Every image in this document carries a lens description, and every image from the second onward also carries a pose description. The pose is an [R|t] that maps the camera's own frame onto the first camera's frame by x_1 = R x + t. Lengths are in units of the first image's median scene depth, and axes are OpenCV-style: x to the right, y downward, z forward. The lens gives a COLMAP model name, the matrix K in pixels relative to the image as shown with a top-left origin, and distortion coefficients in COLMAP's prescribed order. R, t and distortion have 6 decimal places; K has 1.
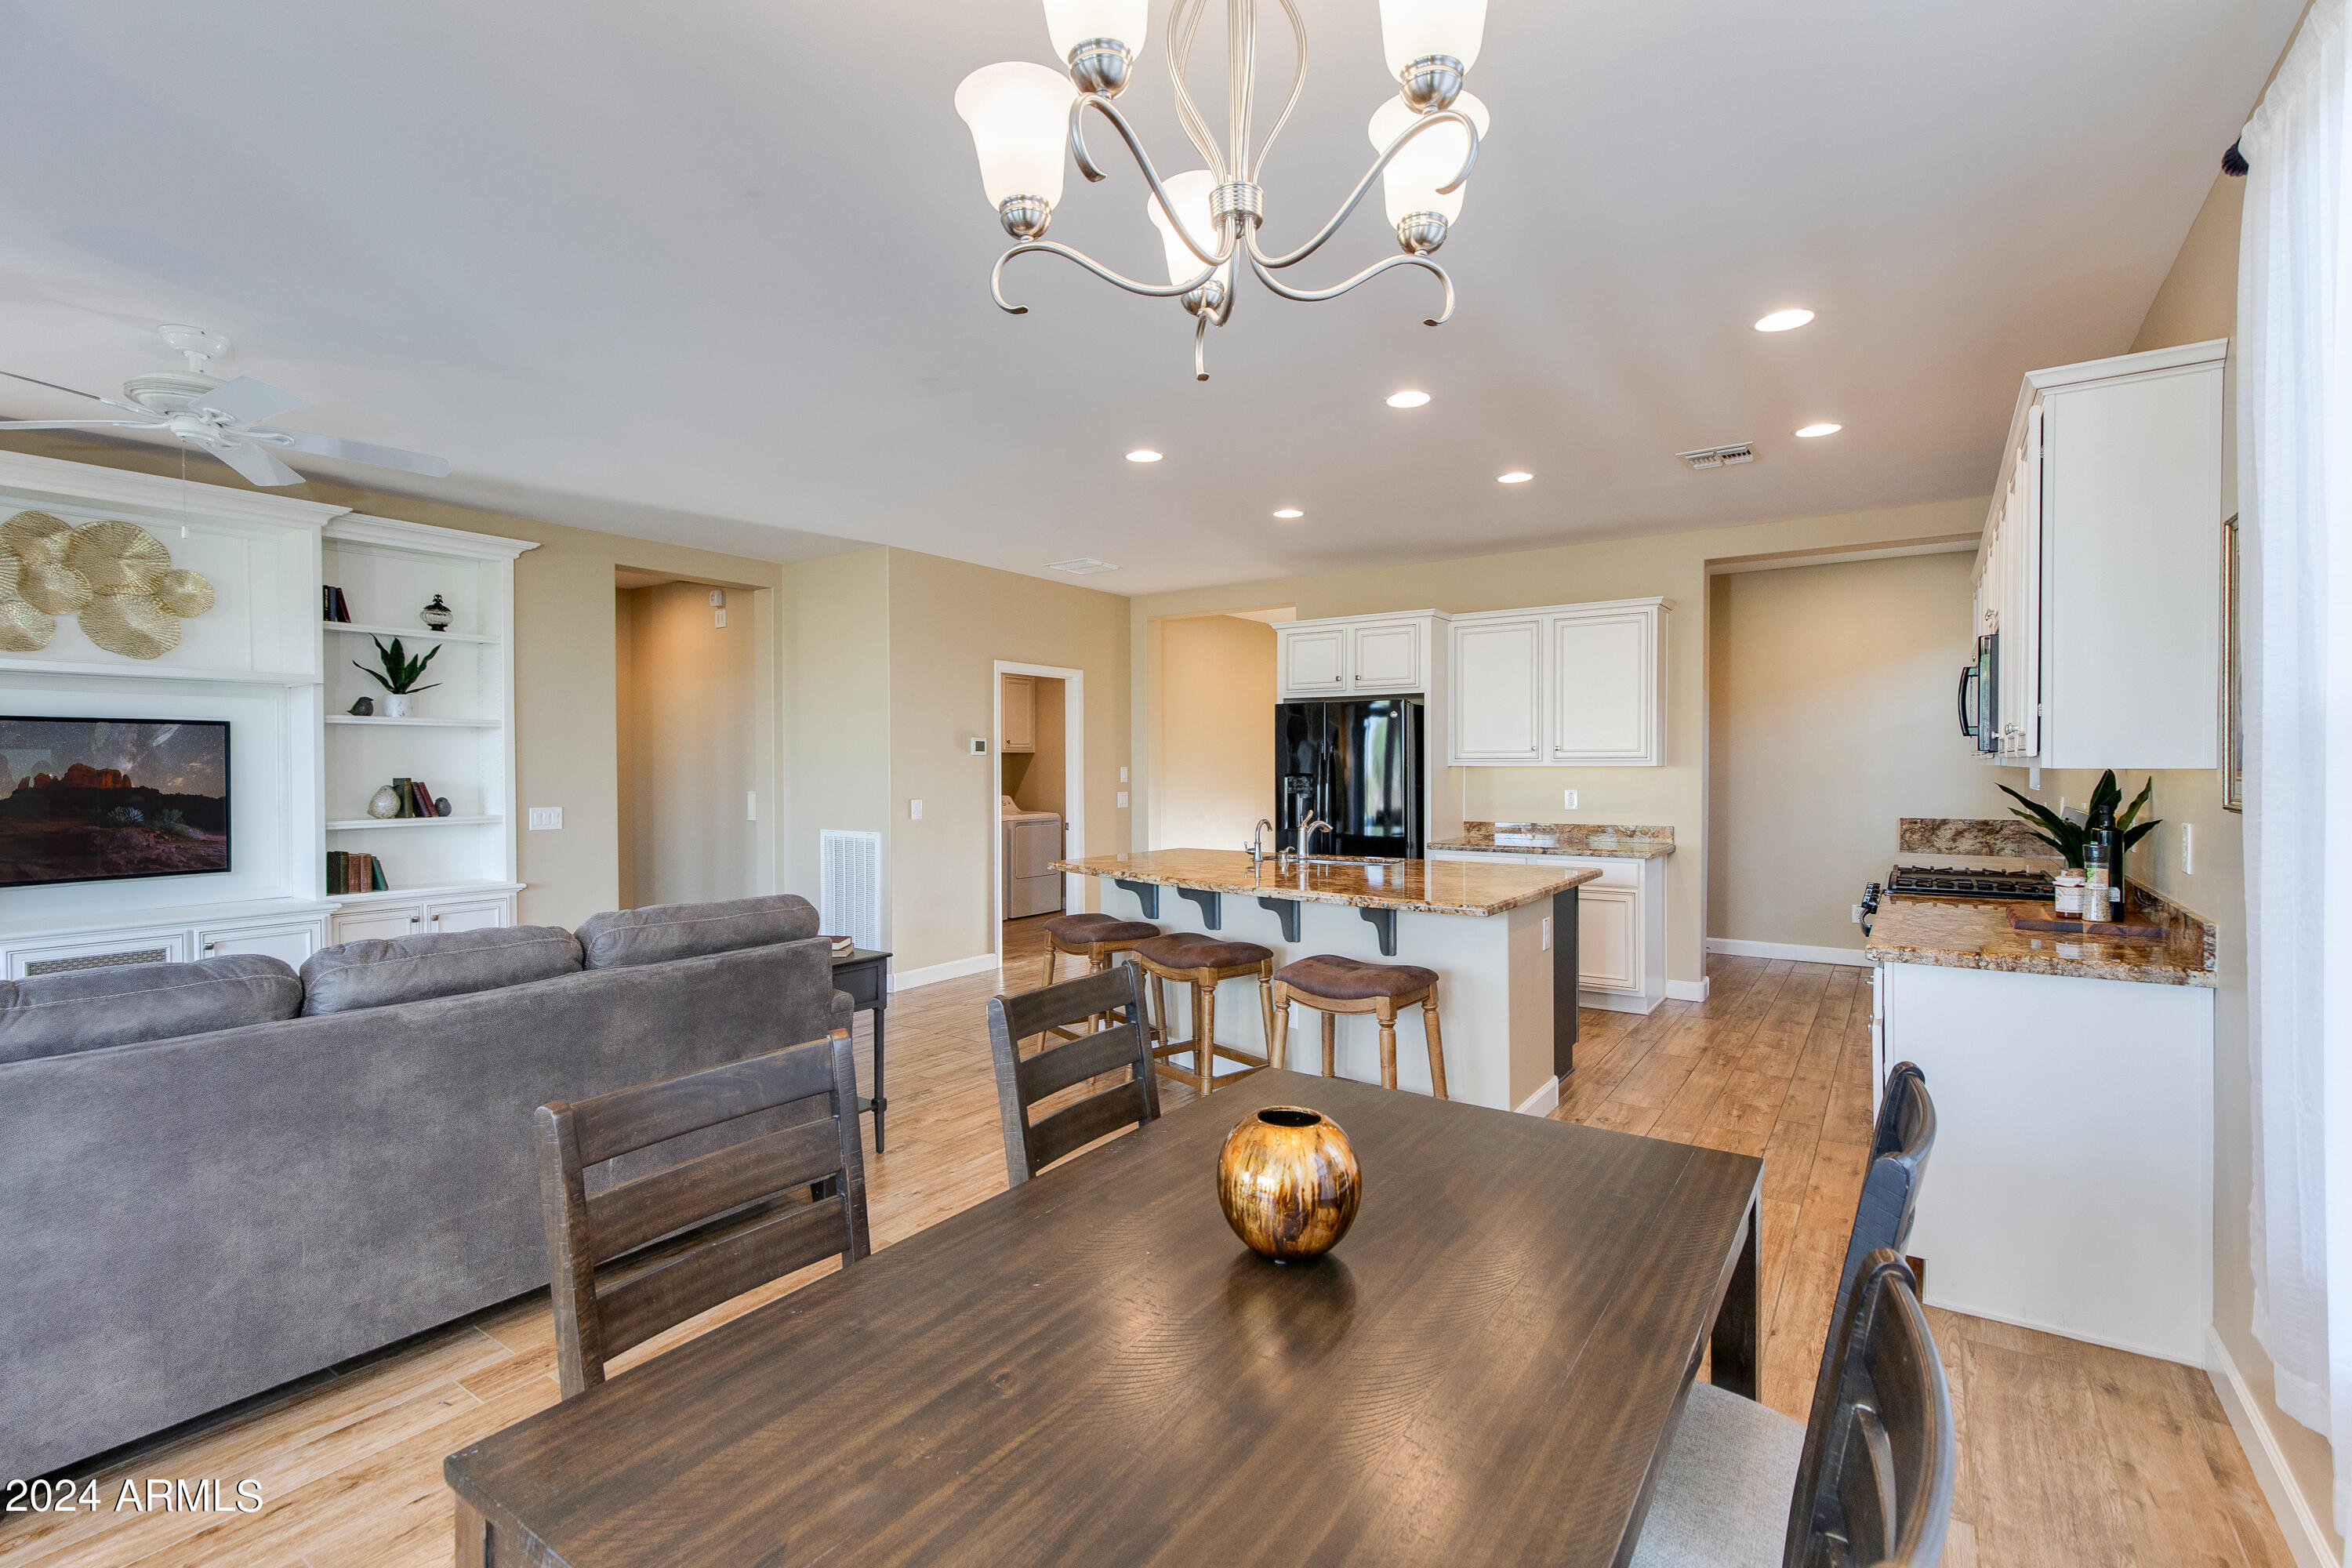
lens RADIAL K [[1053.8, 0, 1171.4], [0, 1053.8, 779.8], [0, 0, 1]] dist [0.000855, -0.001567]
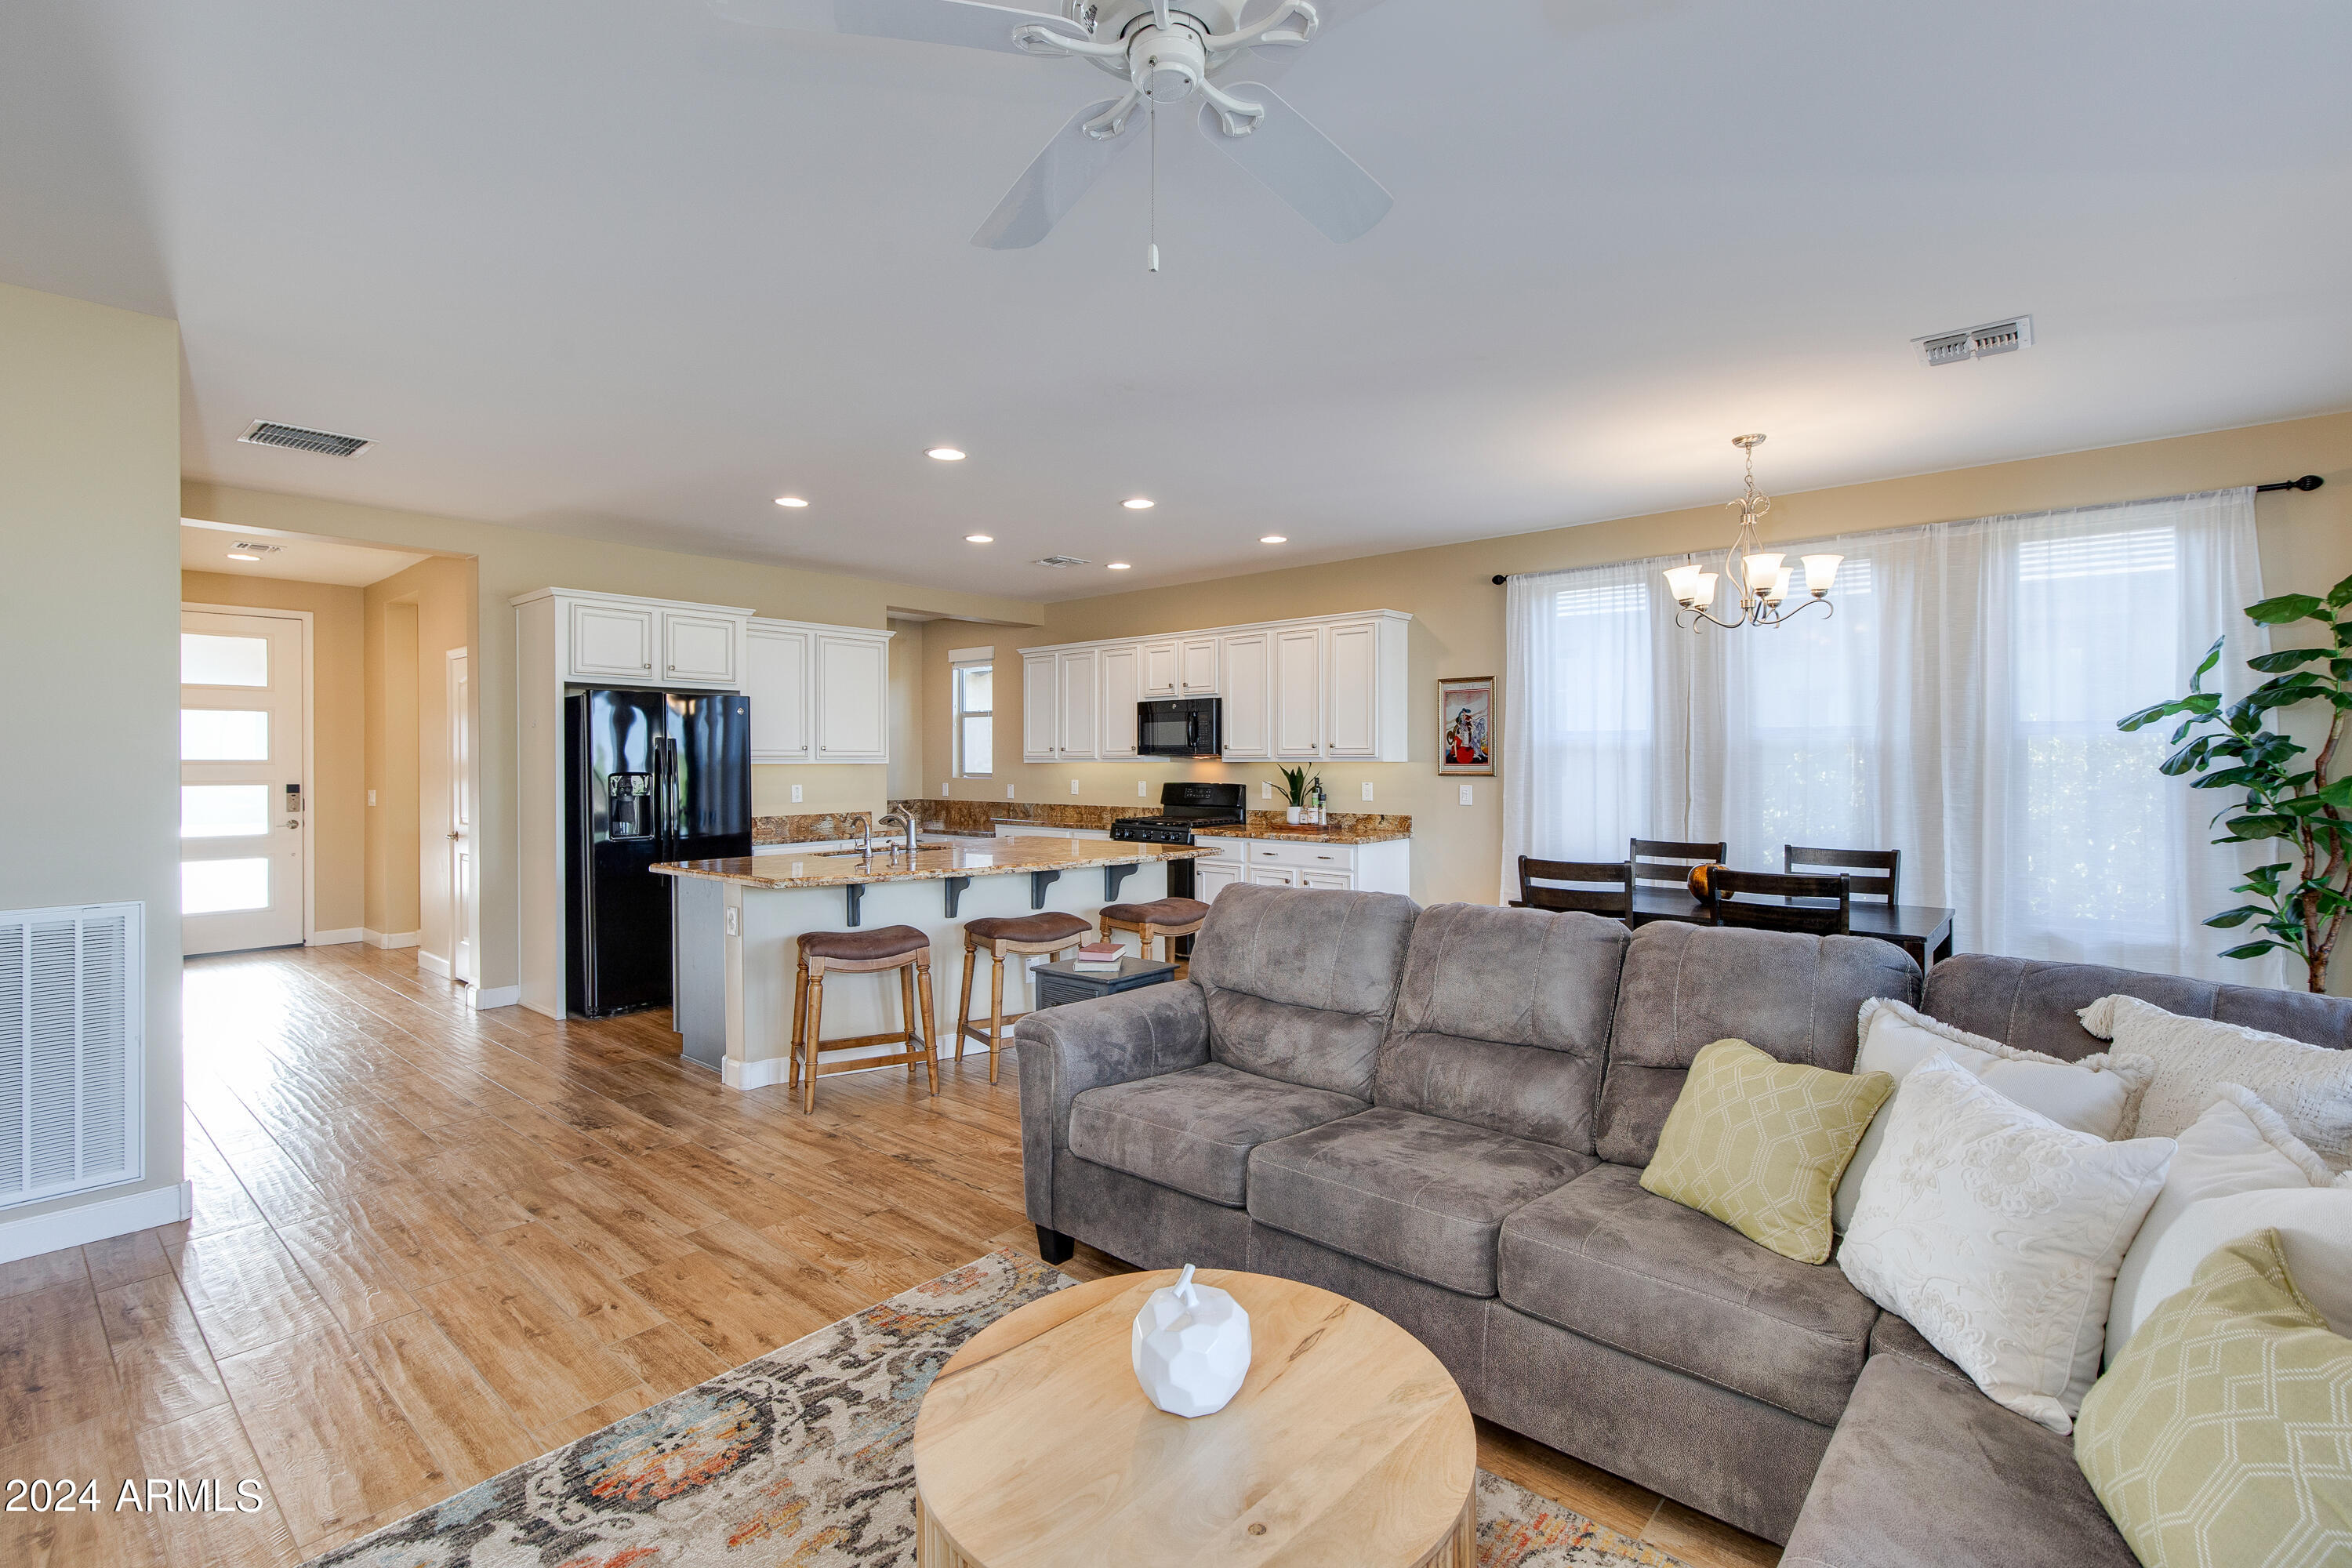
lens RADIAL K [[1053.8, 0, 1178.1], [0, 1053.8, 770.7], [0, 0, 1]] dist [0.000855, -0.001567]
pose [[0.109189, -0.006191, 0.994002, -0.857692], [0.016709, 0.999851, 0.004391, -0.004973], [-0.993881, 0.016129, 0.109276, 0.575372]]
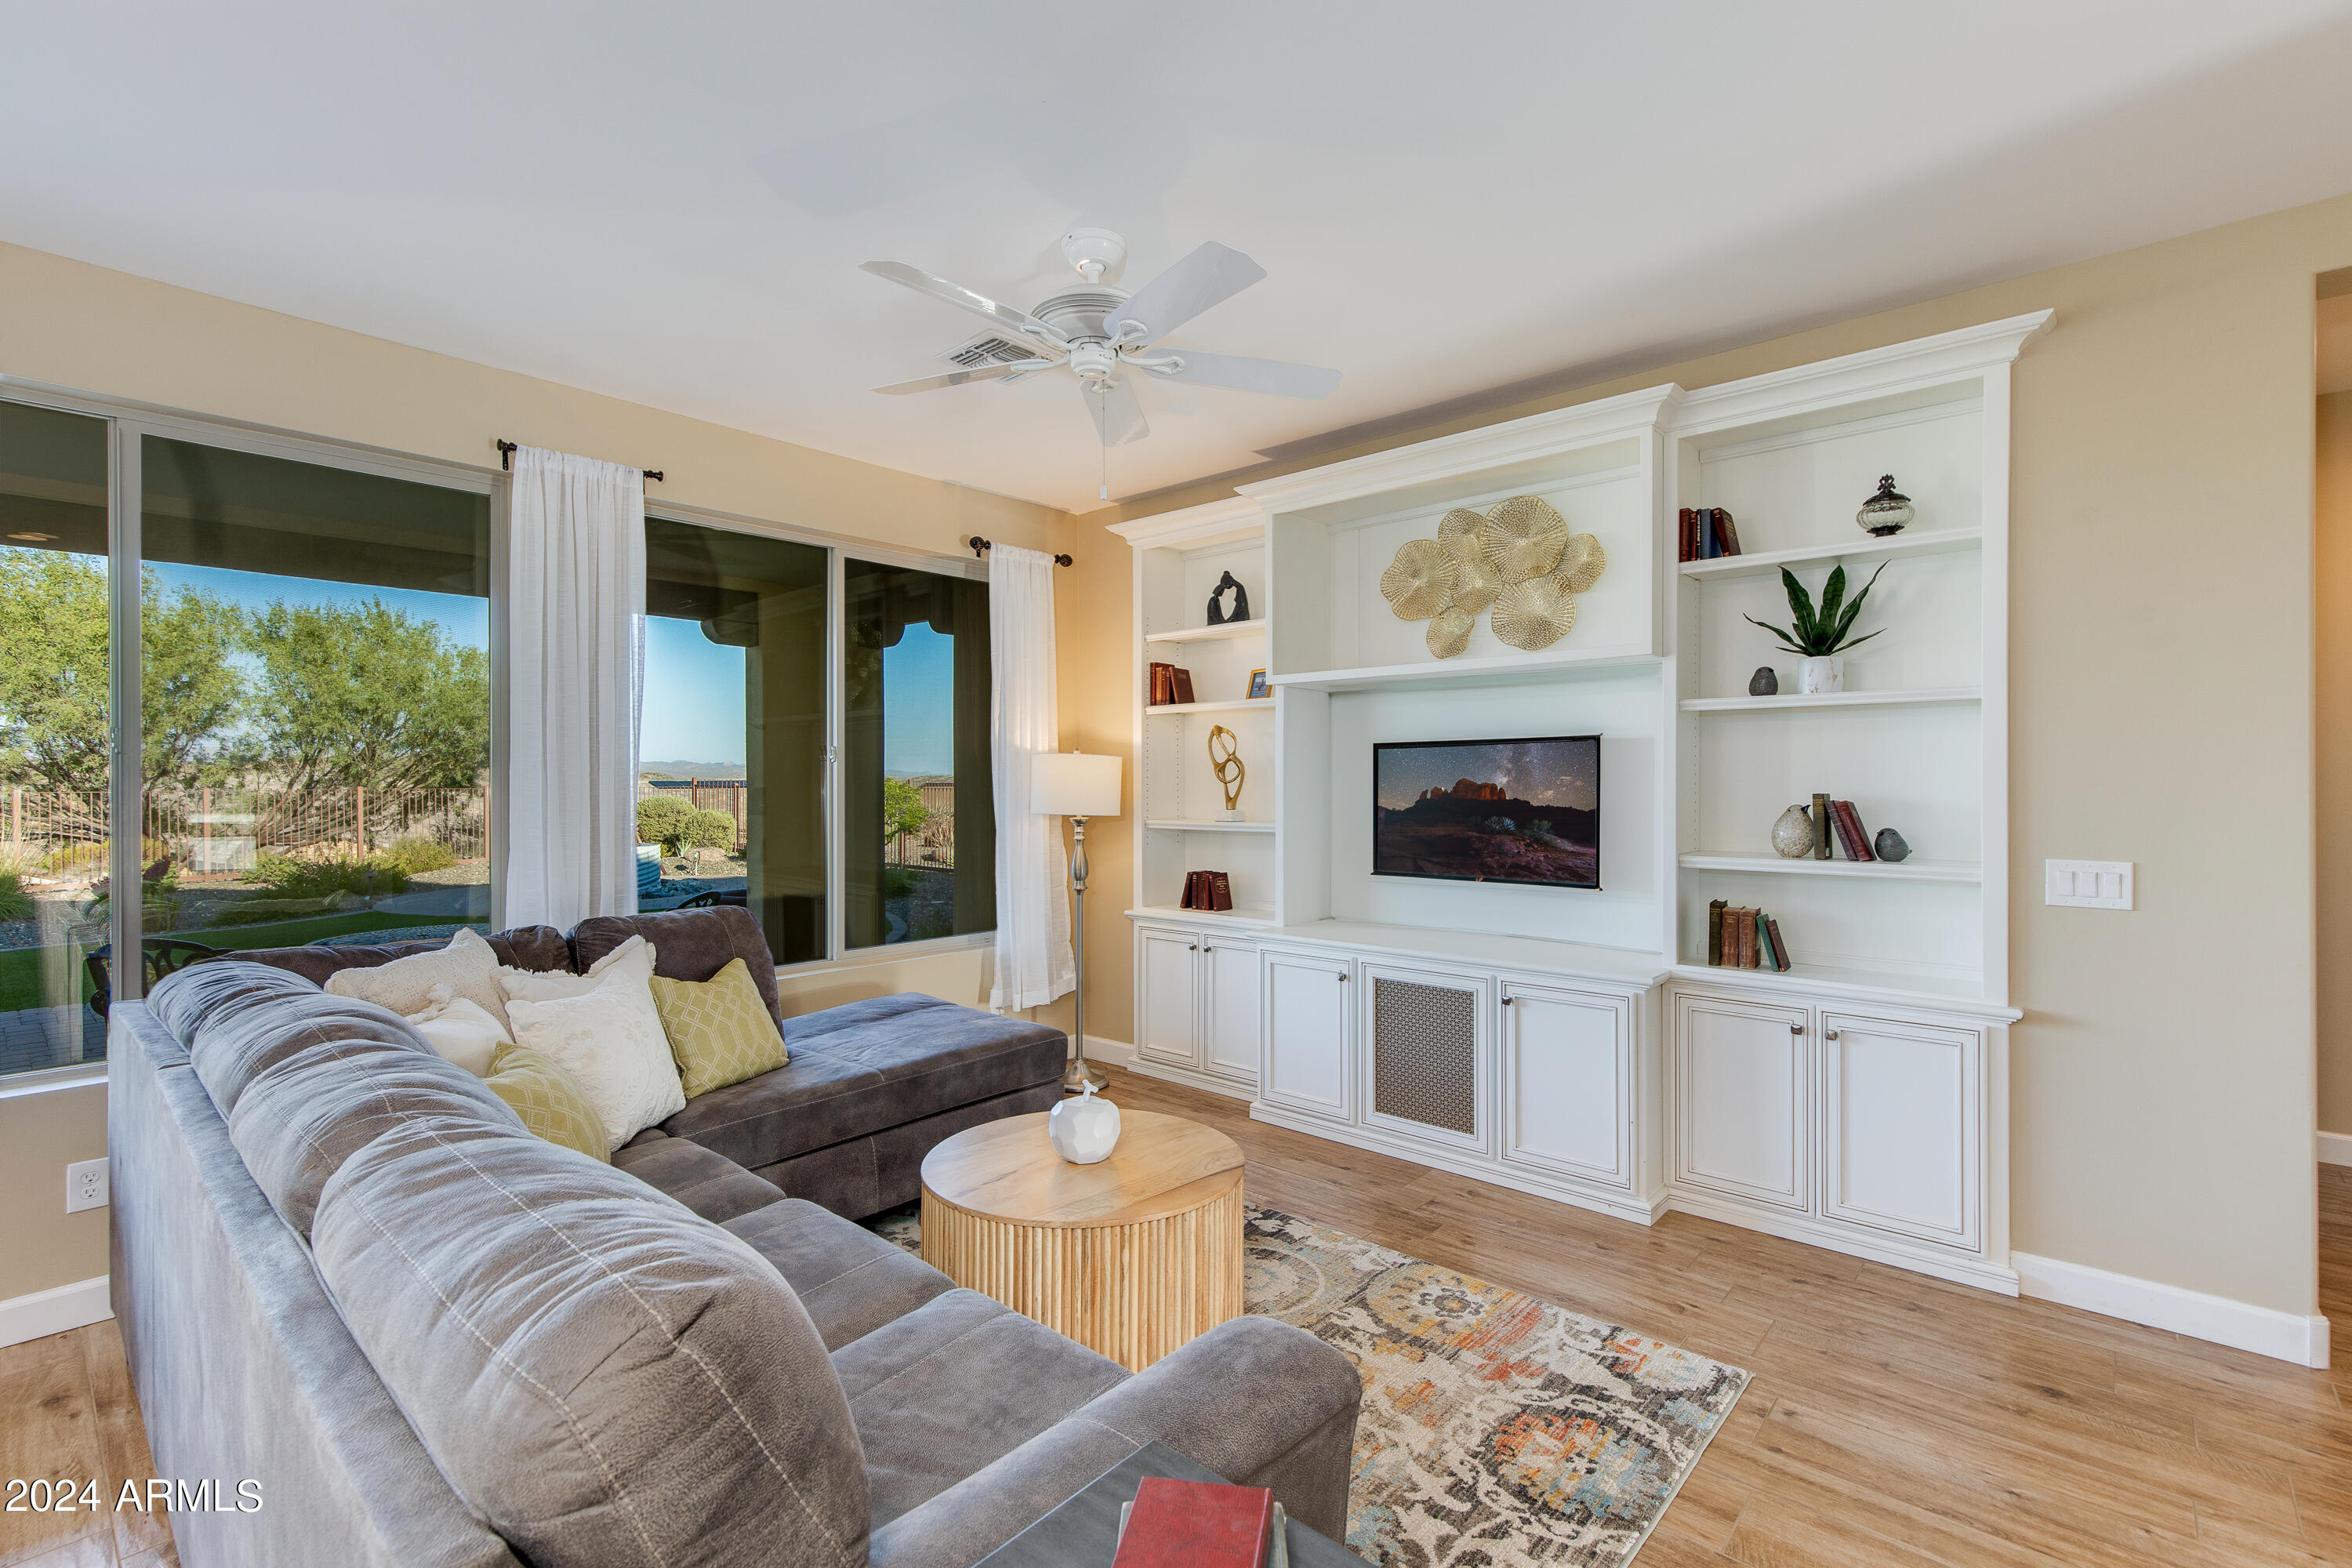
lens RADIAL K [[1057.7, 0, 1160.8], [0, 1057.7, 780.9], [0, 0, 1]] dist [0.004498, 0.000225]
pose [[-0.139817, 0.008961, -0.990137, -0.068924], [-0.007337, 0.999922, 0.010086, -0.012245], [0.990150, 0.008675, -0.139741, 0.710650]]
